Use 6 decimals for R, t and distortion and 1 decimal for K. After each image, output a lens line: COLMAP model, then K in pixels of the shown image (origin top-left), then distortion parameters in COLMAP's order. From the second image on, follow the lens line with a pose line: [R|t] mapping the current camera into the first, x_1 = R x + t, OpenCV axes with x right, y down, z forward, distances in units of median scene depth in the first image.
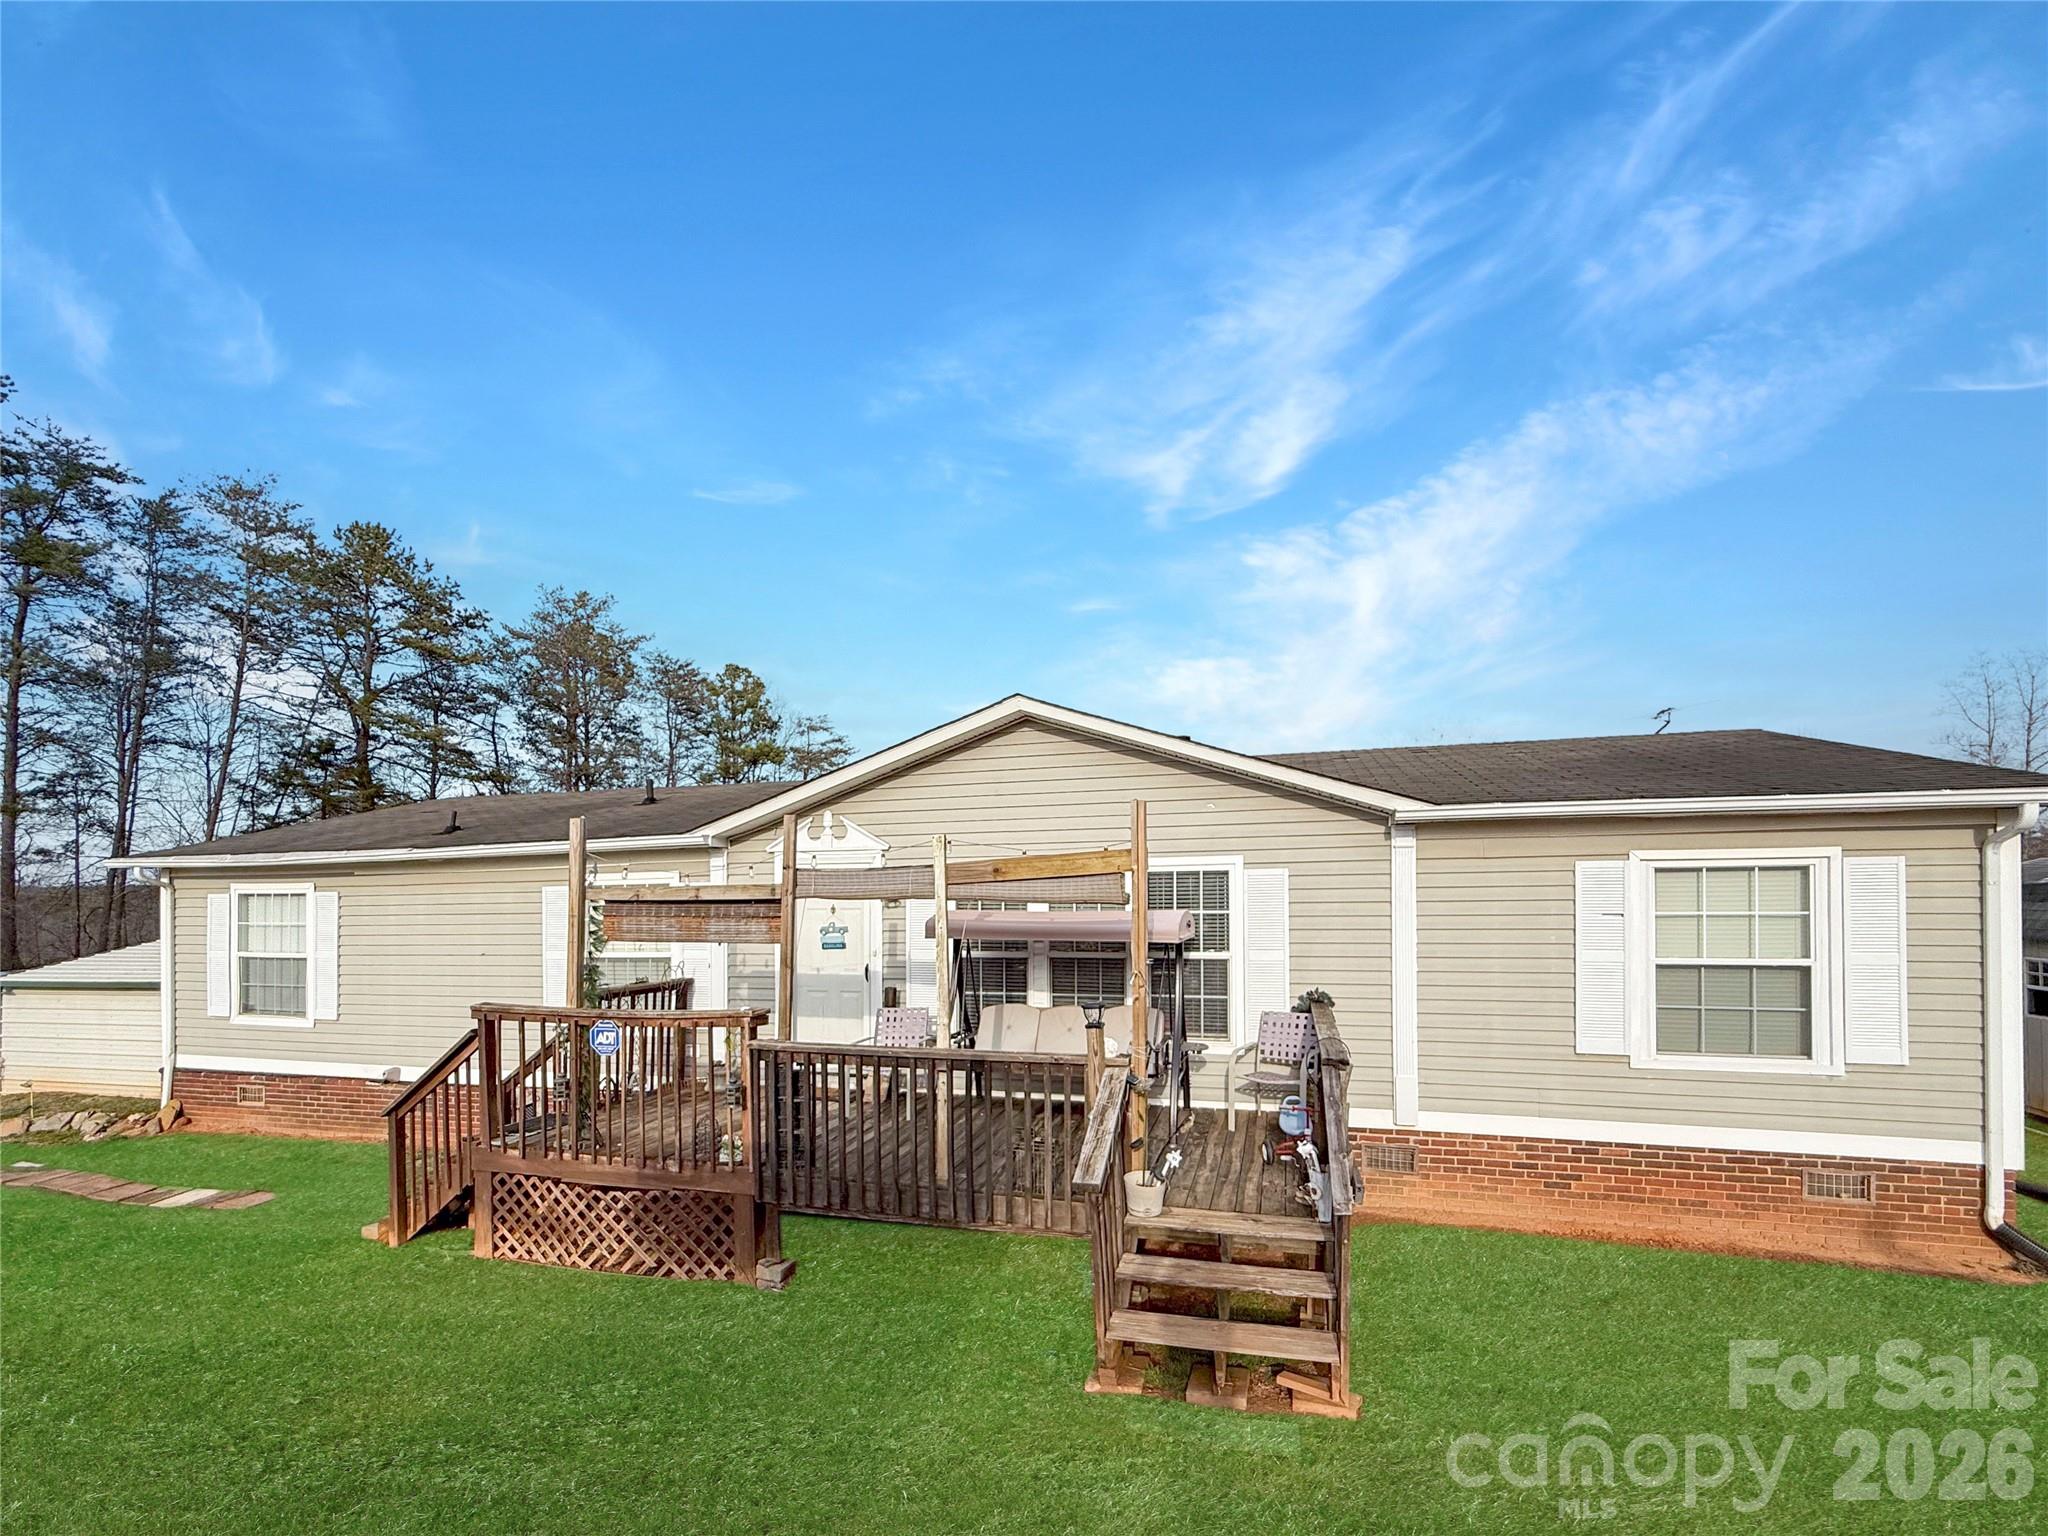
lens RADIAL K [[879.6, 0, 1023.6], [0, 879.6, 893.4], [0, 0, 1]] dist [0.000834, -0.000292]
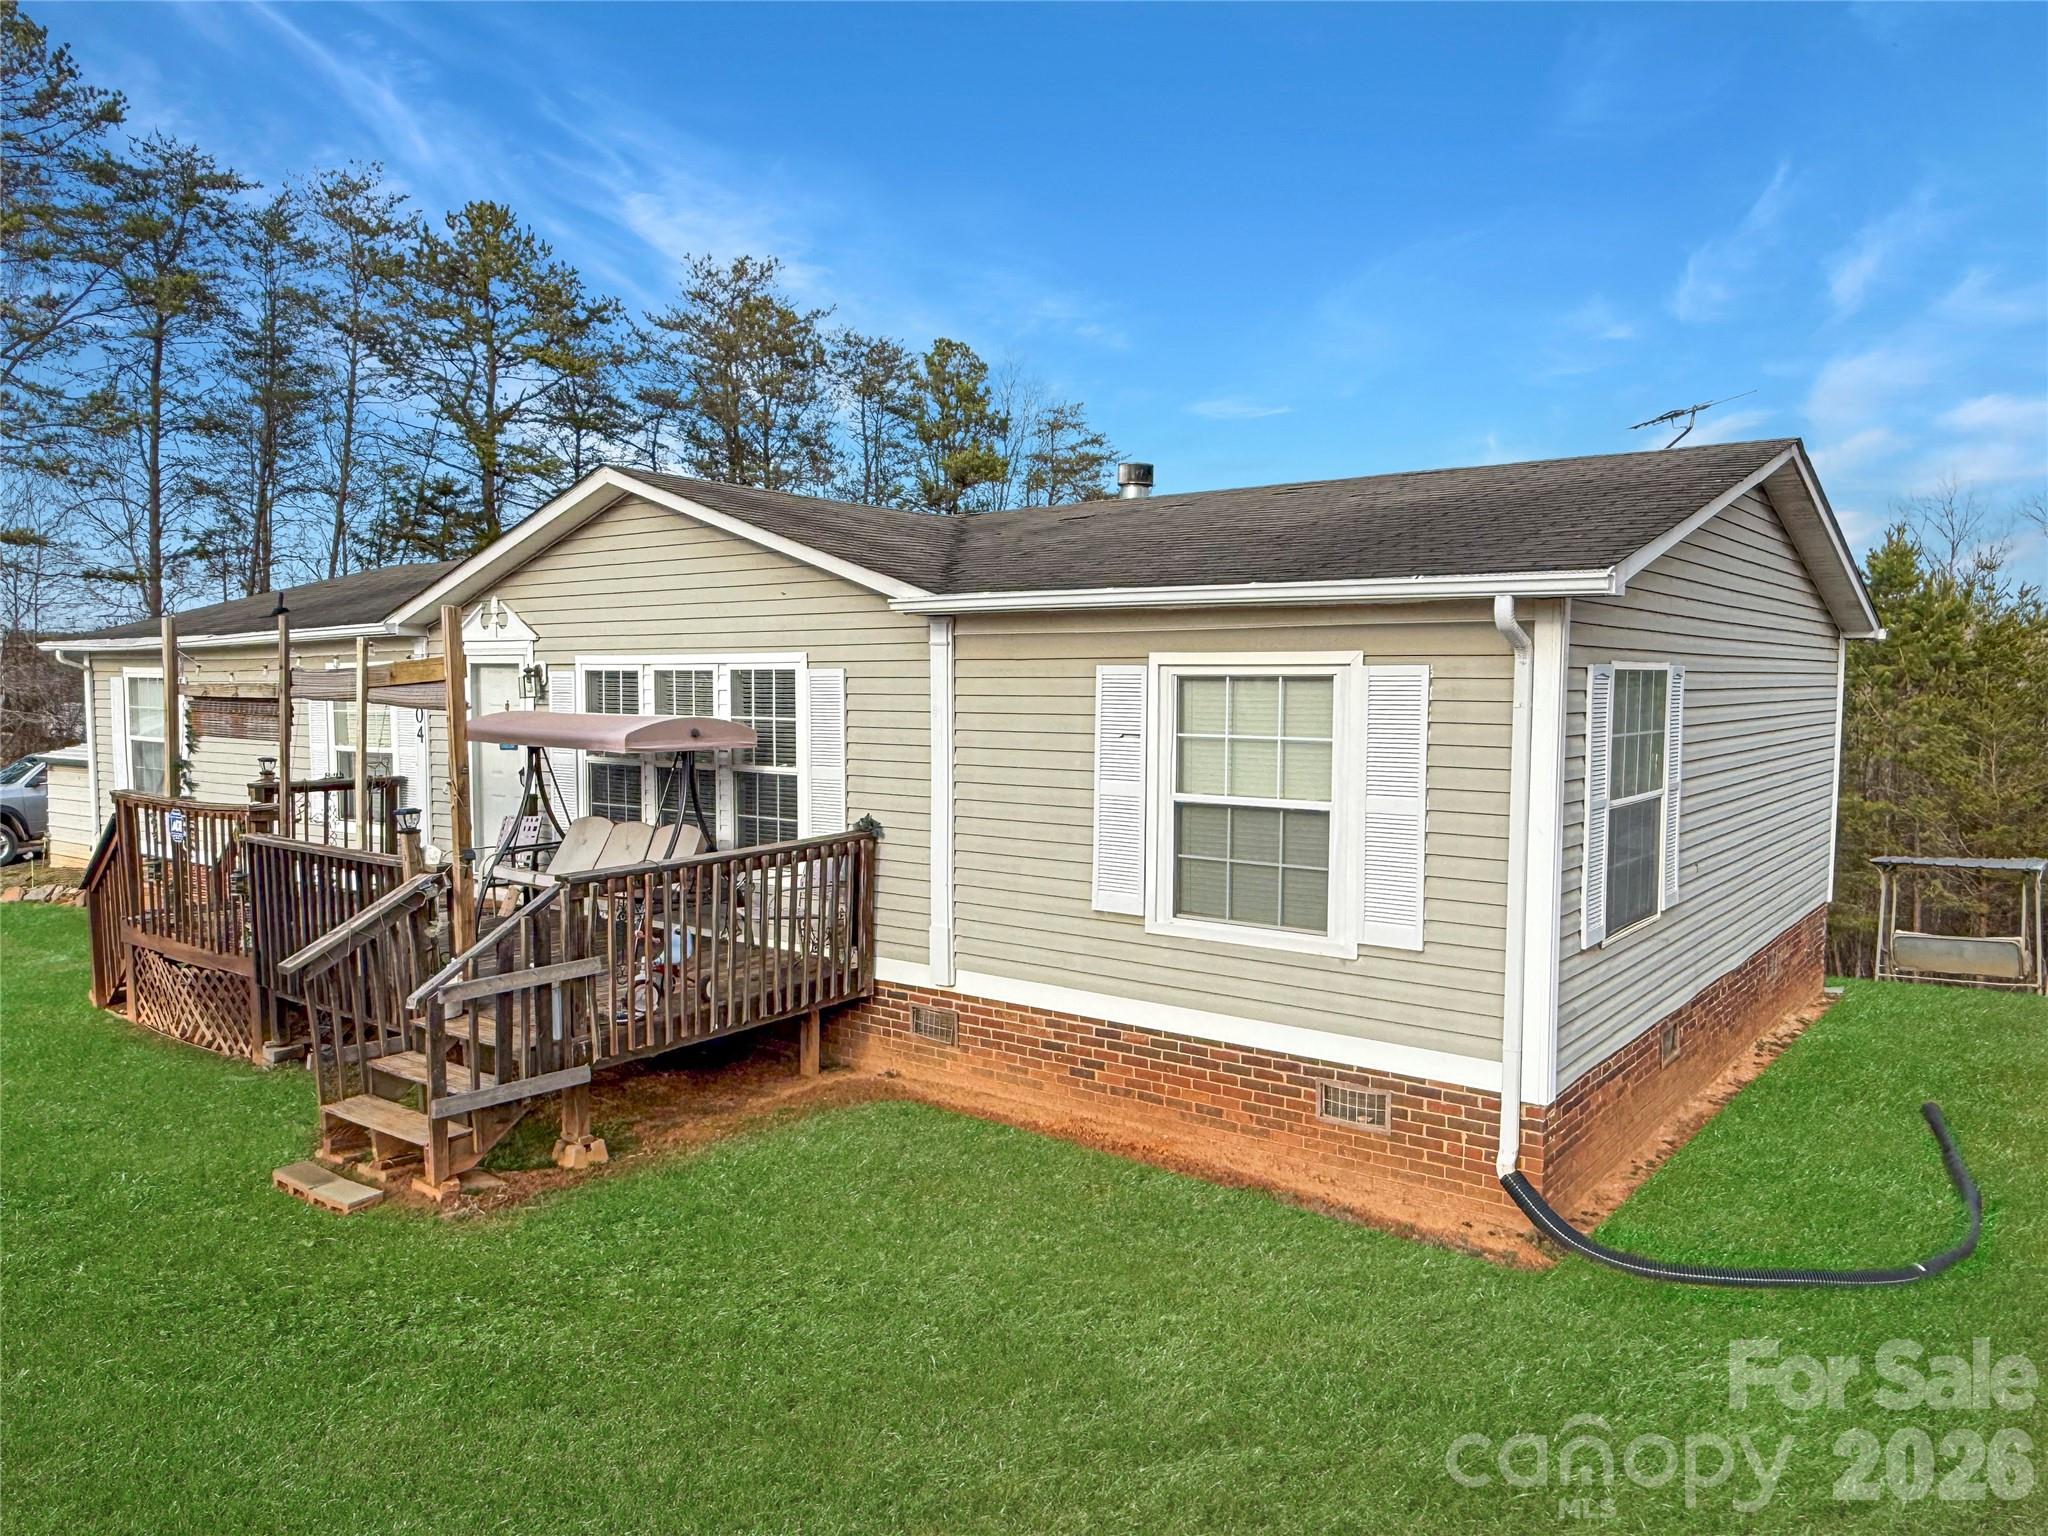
lens RADIAL K [[1405.3, 0, 1024.0], [0, 1405.3, 768.0], [0, 0, 1]] dist [0.002363, 0.000587]
pose [[0.929252, 0.034868, -0.367798, 0.987996], [-0.008271, 0.997250, 0.073643, -0.035455], [0.369355, -0.065391, 0.926985, -0.173604]]
